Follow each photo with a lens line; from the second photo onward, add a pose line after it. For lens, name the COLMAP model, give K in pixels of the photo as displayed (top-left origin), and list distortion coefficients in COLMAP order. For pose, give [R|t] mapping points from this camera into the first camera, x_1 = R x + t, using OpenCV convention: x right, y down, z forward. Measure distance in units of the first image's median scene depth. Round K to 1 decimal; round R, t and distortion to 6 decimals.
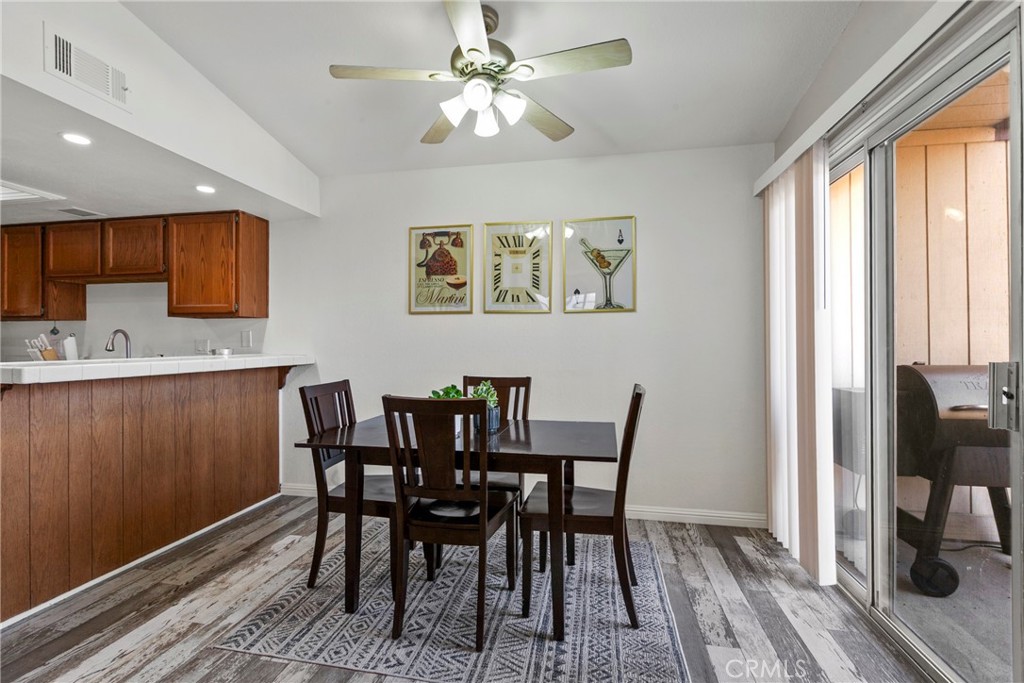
lens RADIAL K [[466.0, 0, 510.8], [0, 466.0, 344.2], [0, 0, 1]] dist [-0.005213, -0.000715]
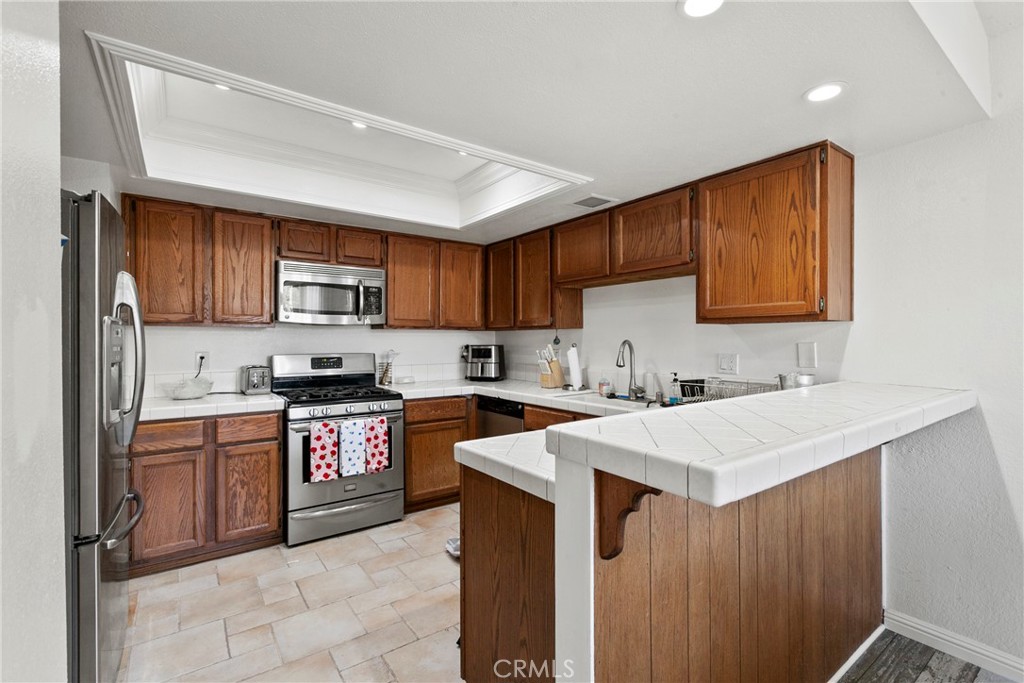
lens RADIAL K [[466.0, 0, 508.0], [0, 466.0, 339.4], [0, 0, 1]] dist [-0.005213, -0.000715]
pose [[0.720321, -0.002405, -0.693637, -0.439375], [0.005237, 0.999984, 0.001970, -0.036447], [0.693621, -0.005051, 0.720322, 0.272009]]
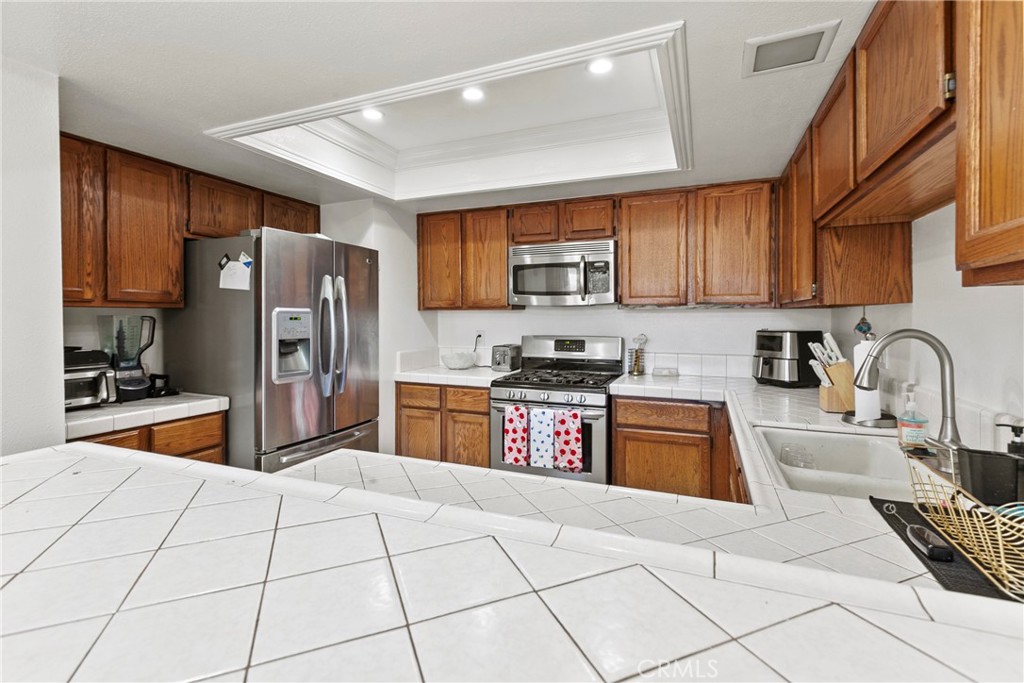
lens RADIAL K [[466.0, 0, 497.0], [0, 466.0, 319.6], [0, 0, 1]] dist [-0.005213, -0.000715]
pose [[-0.227047, 0.003642, -0.973877, -0.444422], [0.005898, 0.999980, 0.002365, -0.042869], [0.973866, -0.005207, -0.227064, 0.805835]]
